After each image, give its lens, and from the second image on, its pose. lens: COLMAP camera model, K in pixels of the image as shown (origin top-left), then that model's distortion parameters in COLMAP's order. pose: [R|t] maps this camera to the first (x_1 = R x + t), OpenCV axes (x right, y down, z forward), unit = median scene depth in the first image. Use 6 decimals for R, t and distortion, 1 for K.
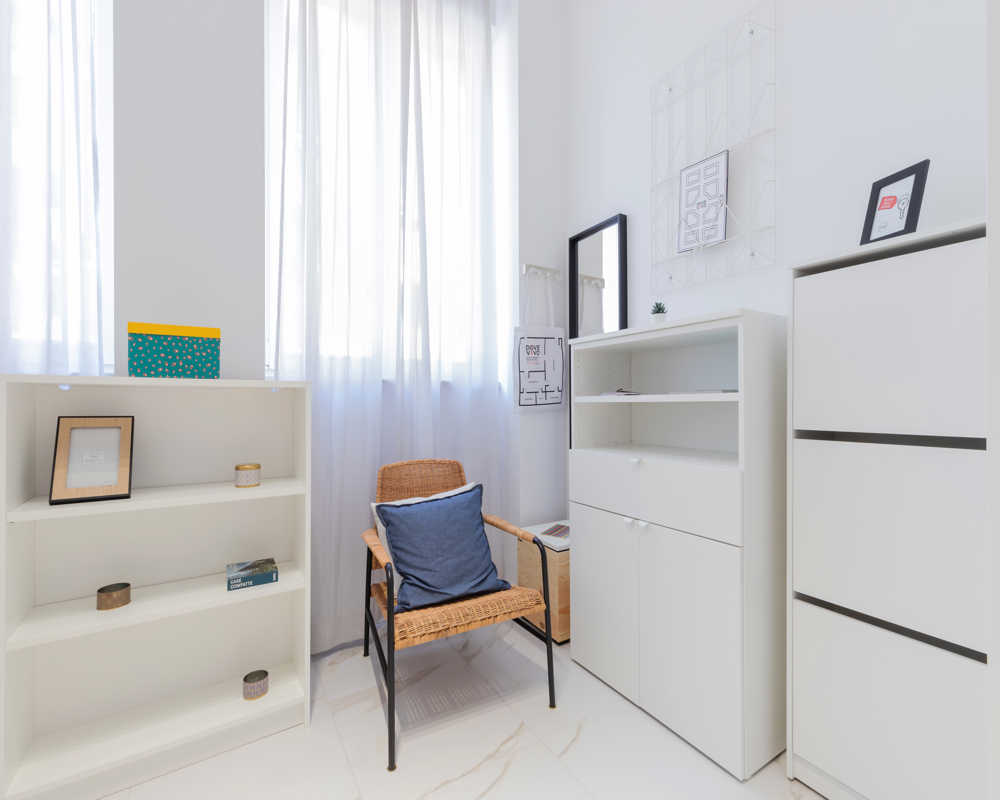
lens RADIAL K [[454.6, 0, 500.0], [0, 454.6, 400.0], [0, 0, 1]] dist [0.002146, -0.000068]
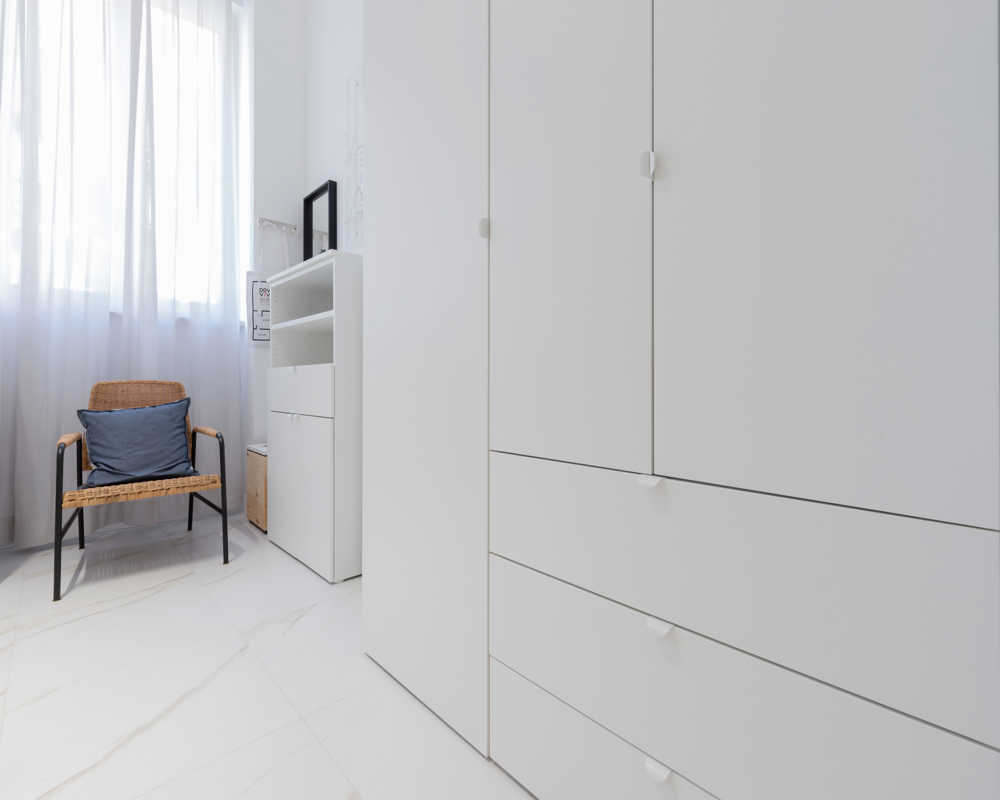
lens RADIAL K [[482.0, 0, 480.7], [0, 482.0, 378.7], [0, 0, 1]] dist [-0.001510, -0.000334]
pose [[0.983924, 0.003967, 0.178542, 0.570494], [-0.003831, 0.999992, -0.001102, 0.158636], [-0.178545, 0.000400, 0.983932, -0.443105]]
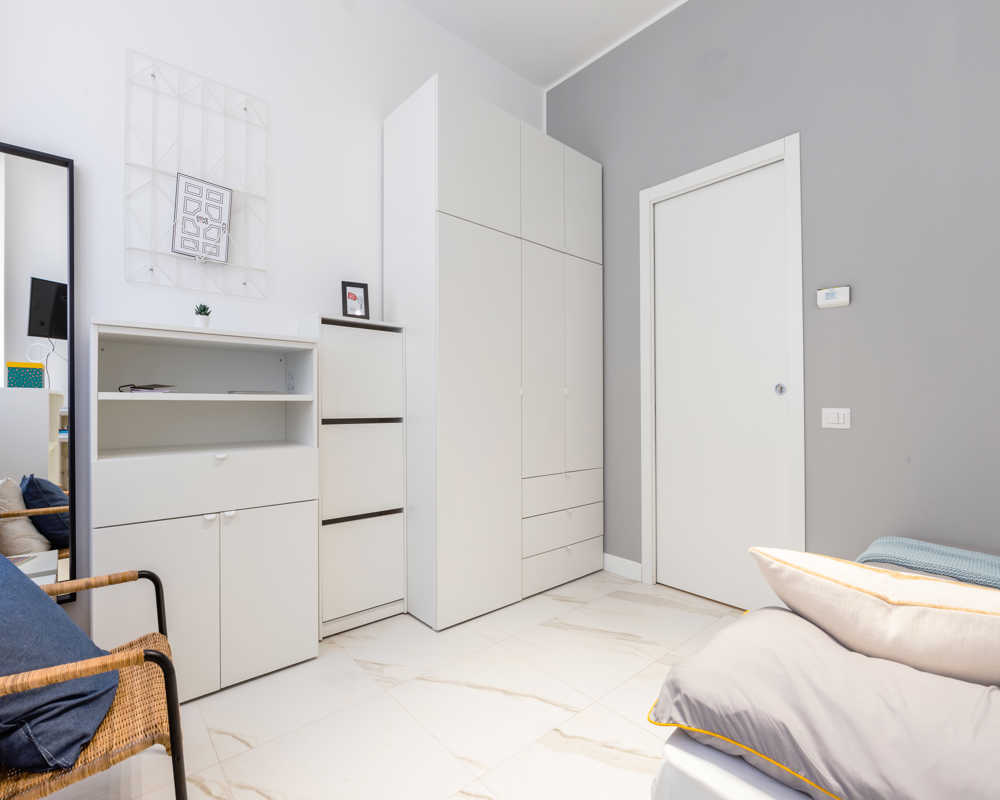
lens RADIAL K [[482.0, 0, 480.7], [0, 482.0, 378.7], [0, 0, 1]] dist [-0.001510, -0.000334]
pose [[-0.143270, 0.047584, 0.988539, -0.892022], [-0.016483, 0.998590, -0.050456, 0.000369], [-0.989546, -0.023523, -0.142284, 0.561396]]
